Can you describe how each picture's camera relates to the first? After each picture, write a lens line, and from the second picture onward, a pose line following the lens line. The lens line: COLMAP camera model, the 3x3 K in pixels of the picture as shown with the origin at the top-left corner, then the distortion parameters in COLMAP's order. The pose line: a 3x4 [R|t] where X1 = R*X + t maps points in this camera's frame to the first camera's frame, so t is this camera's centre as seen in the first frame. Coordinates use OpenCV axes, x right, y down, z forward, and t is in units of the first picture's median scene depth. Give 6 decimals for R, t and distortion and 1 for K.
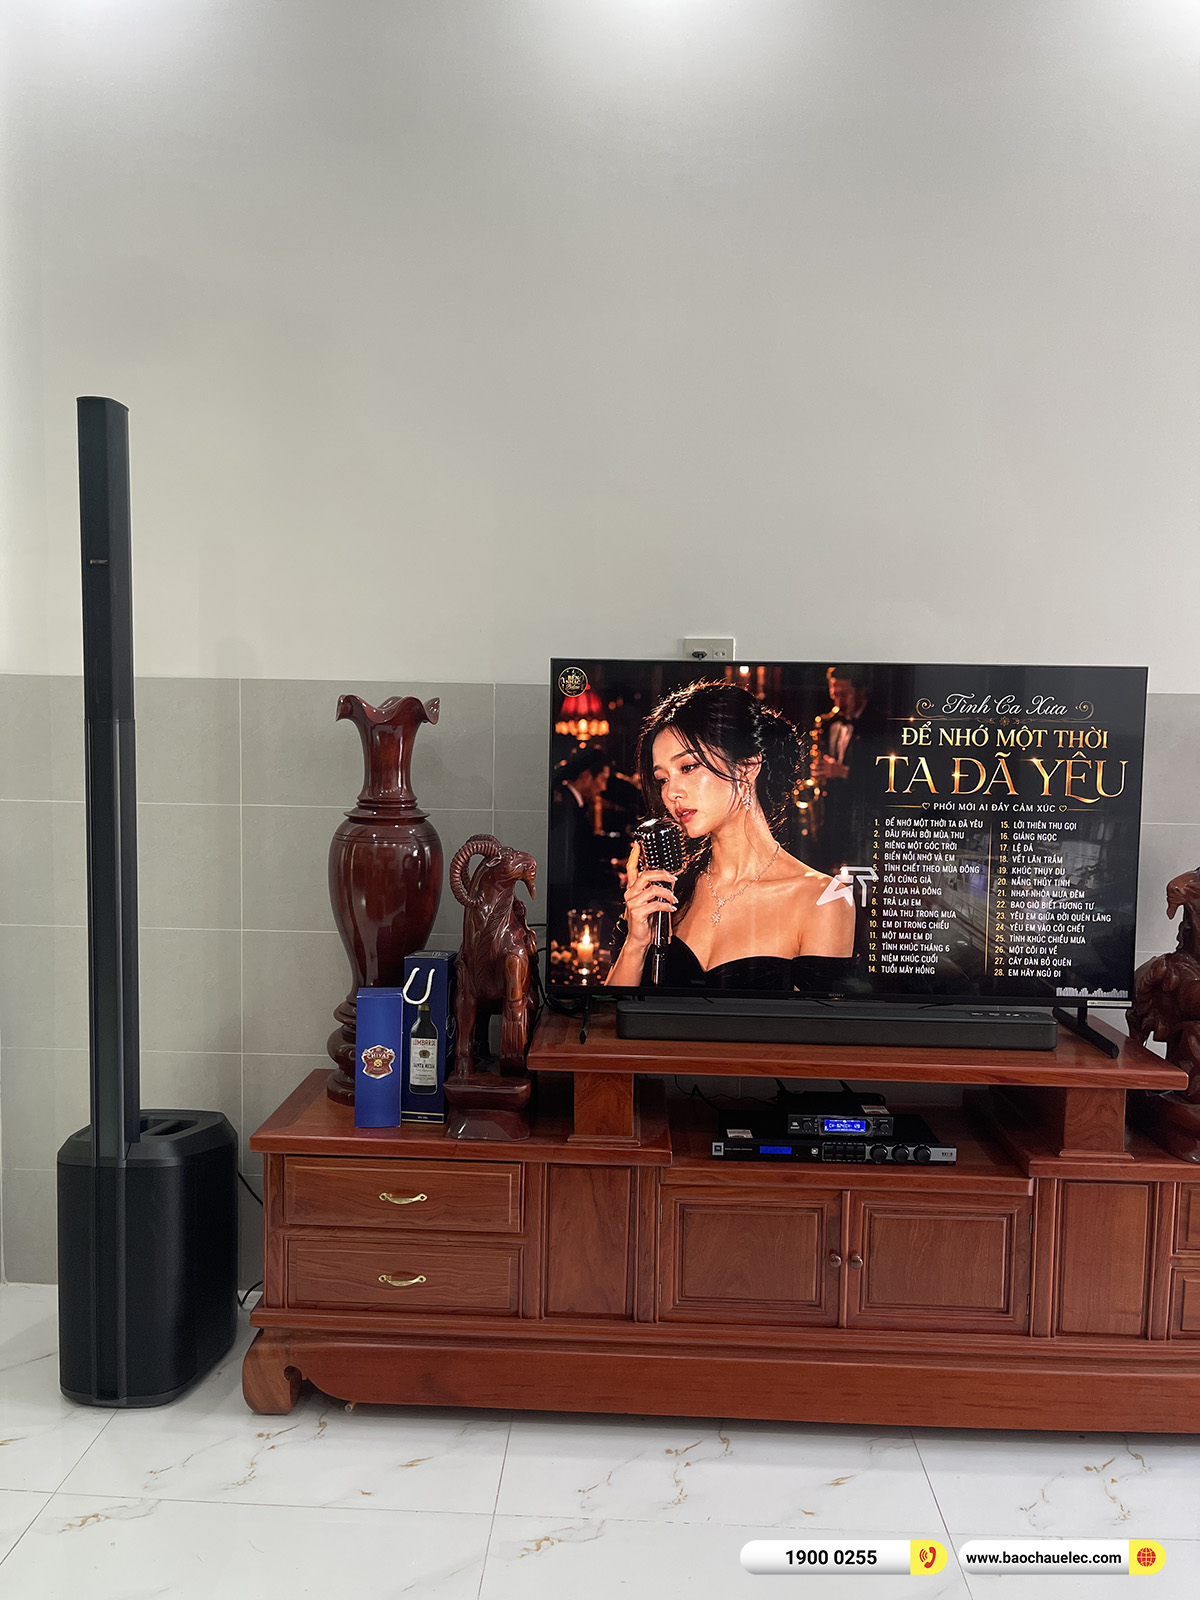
lens RADIAL K [[1199.2, 0, 603.3], [0, 1199.2, 796.9], [0, 0, 1]] dist [0.046912, -0.055882]
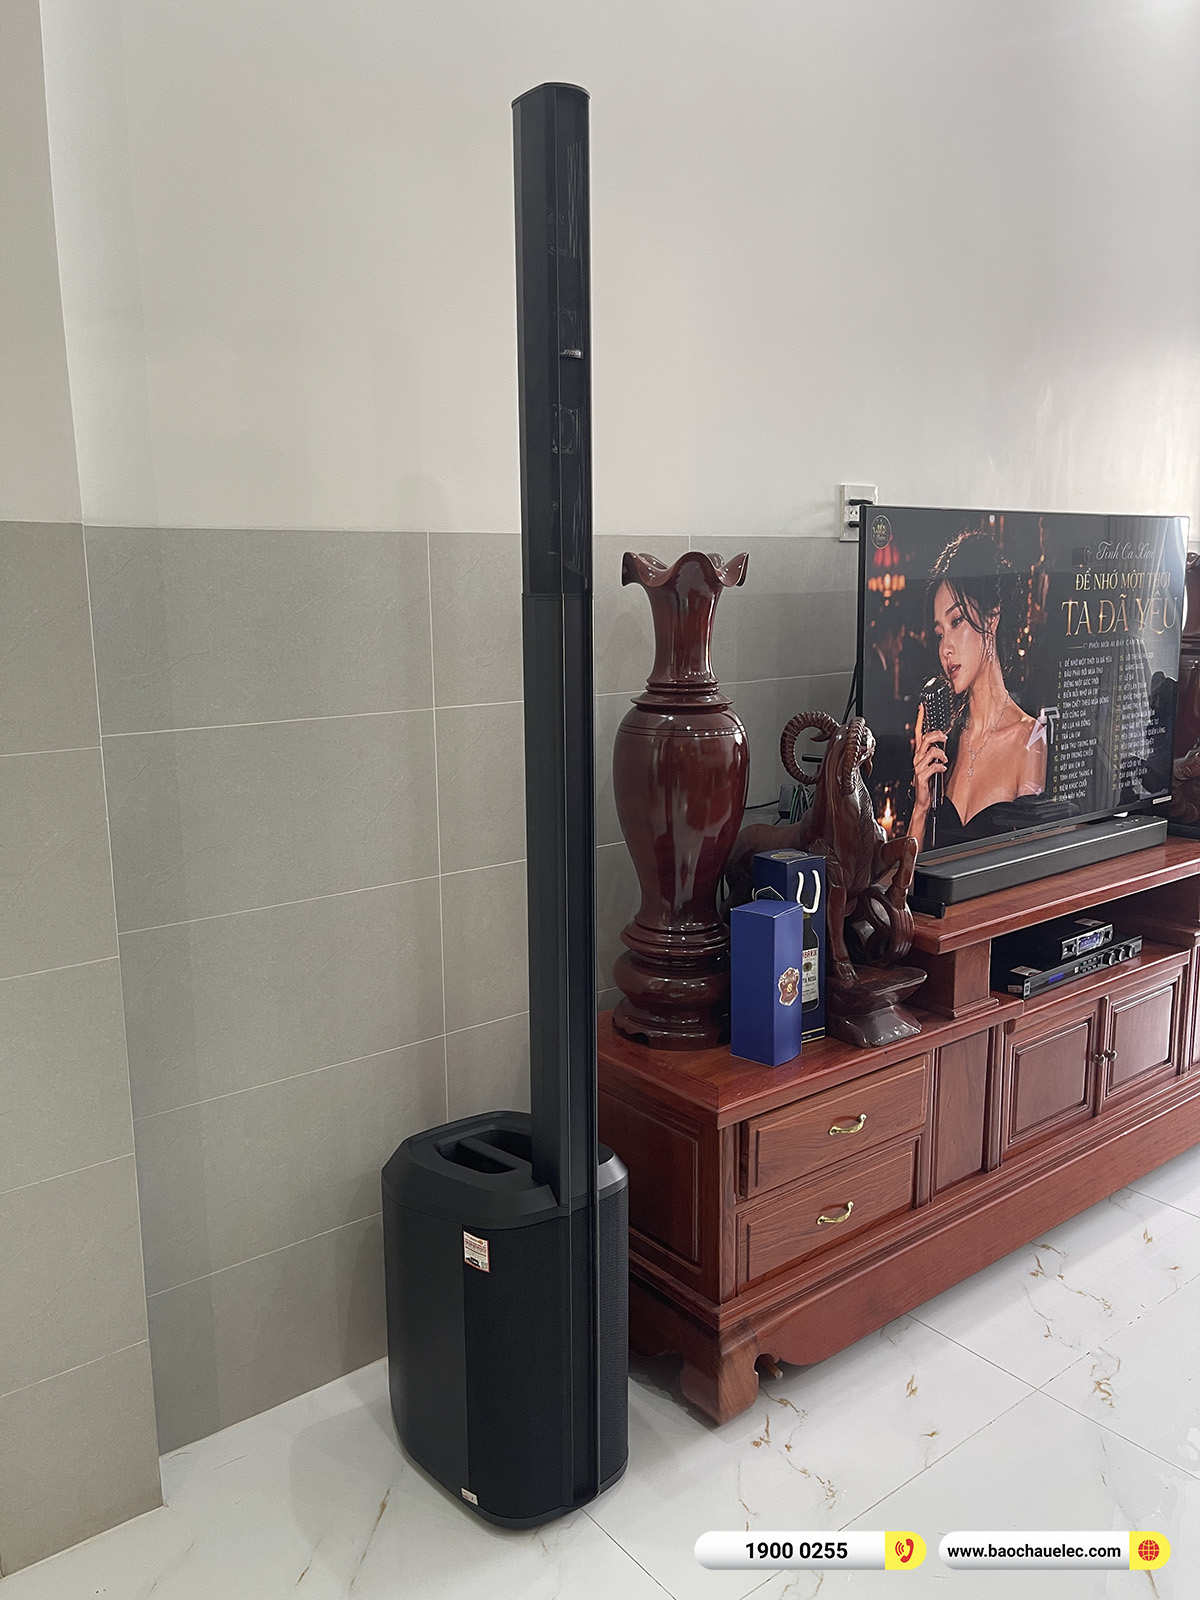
lens RADIAL K [[1199.2, 0, 611.4], [0, 1199.2, 811.1], [0, 0, 1]] dist [0.046912, -0.055882]
pose [[0.768096, -0.147522, 0.623110, -0.794215], [0.075159, 0.987144, 0.141060, -0.032473], [-0.635909, -0.061516, 0.769309, 0.430703]]
